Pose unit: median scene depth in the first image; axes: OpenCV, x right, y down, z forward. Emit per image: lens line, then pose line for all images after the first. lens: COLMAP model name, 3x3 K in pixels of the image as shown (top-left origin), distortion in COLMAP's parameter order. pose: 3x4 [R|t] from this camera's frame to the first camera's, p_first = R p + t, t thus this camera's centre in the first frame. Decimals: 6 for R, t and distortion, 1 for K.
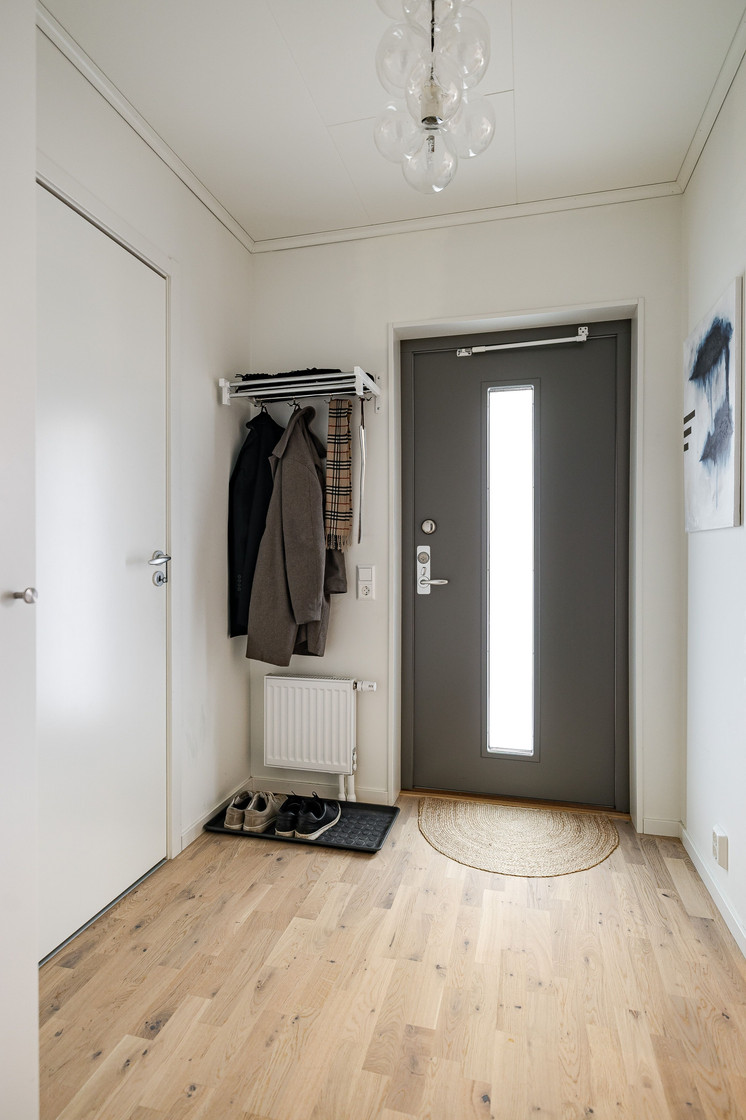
lens RADIAL K [[560.9, 0, 372.4], [0, 560.9, 560.2], [0, 0, 1]] dist [-0.005278, -0.000771]
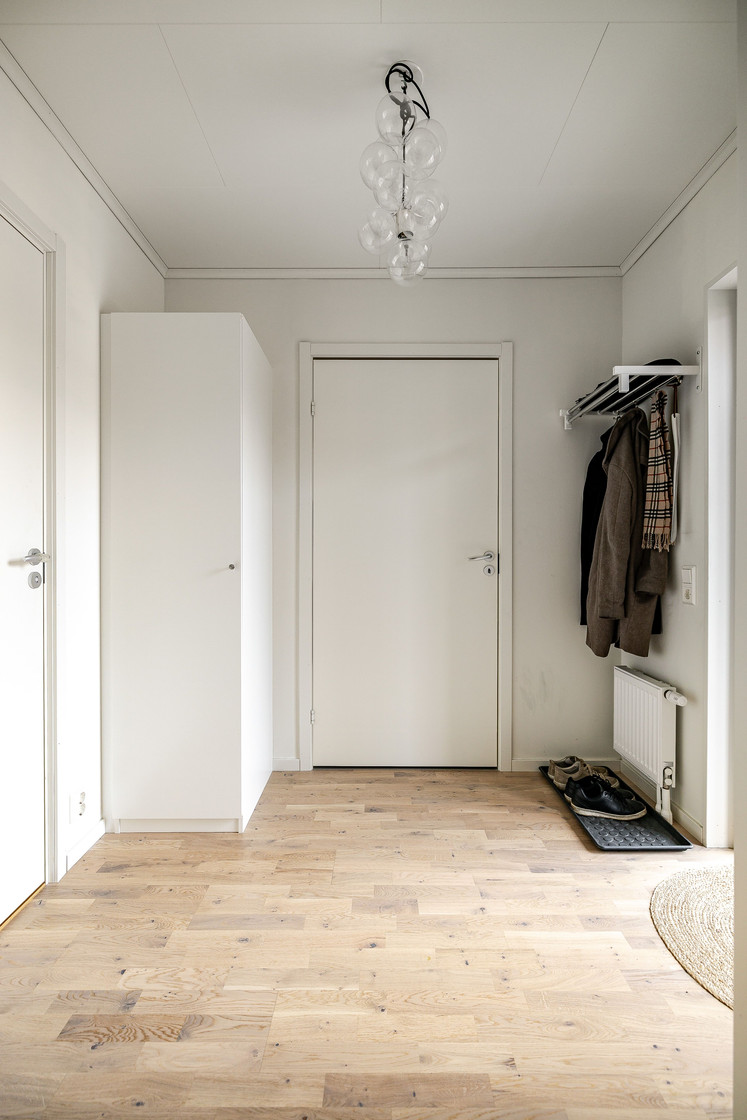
lens RADIAL K [[497.7, 0, 371.8], [0, 497.7, 556.1], [0, 0, 1]] dist [-0.005379, -0.000100]
pose [[0.254574, 0.006528, -0.967031, 0.956496], [-0.014413, 0.999892, 0.002956, -0.002972], [0.966946, 0.013185, 0.254641, 0.462380]]
